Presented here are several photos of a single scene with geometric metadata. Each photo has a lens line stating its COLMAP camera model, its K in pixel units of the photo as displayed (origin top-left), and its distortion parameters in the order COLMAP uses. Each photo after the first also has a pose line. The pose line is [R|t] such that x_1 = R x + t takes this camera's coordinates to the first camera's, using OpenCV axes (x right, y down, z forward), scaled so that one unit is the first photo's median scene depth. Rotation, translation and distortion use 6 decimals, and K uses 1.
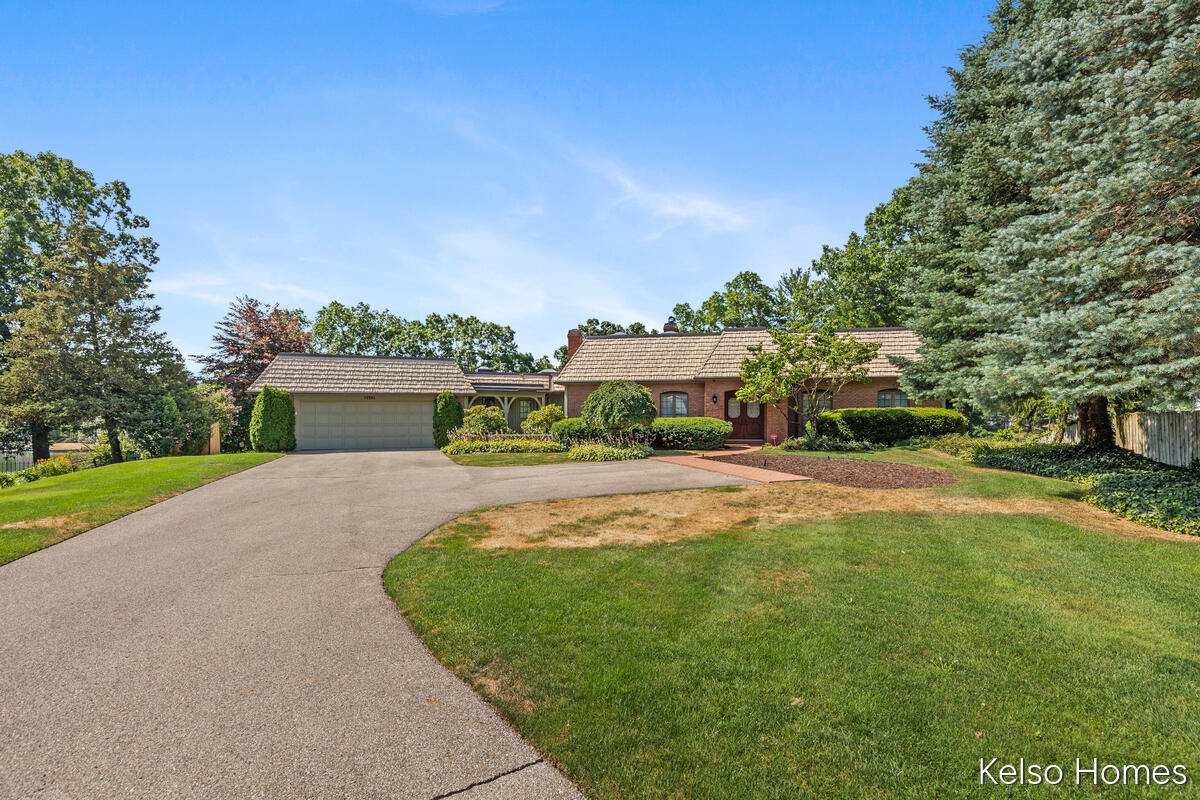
lens RADIAL K [[542.8, 0, 615.5], [0, 542.8, 408.8], [0, 0, 1]] dist [0.000066, -0.000039]
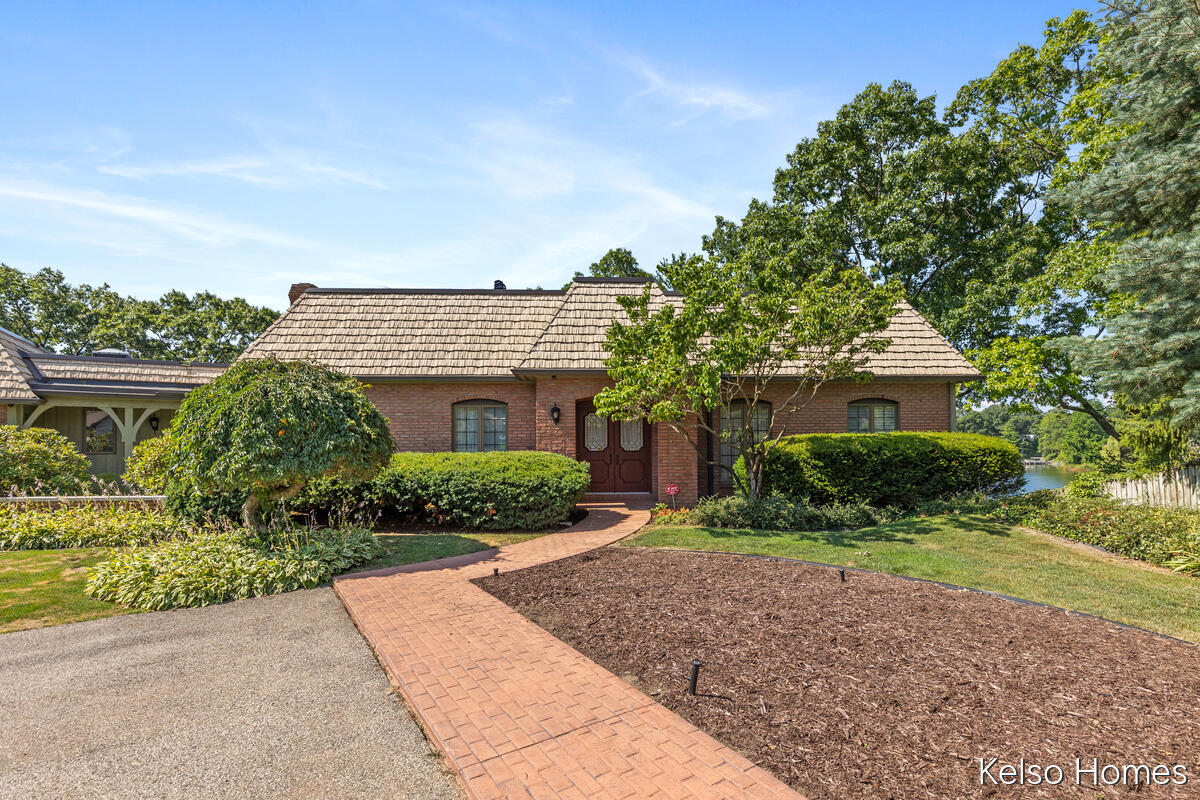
lens RADIAL K [[562.1, 0, 598.4], [0, 562.1, 429.9], [0, 0, 1]] dist [-0.002718, -0.000281]
pose [[0.979612, 0.001779, 0.200893, 0.112305], [-0.001714, 0.999998, -0.000501, -0.003460], [-0.200894, 0.000146, 0.979613, 0.466645]]
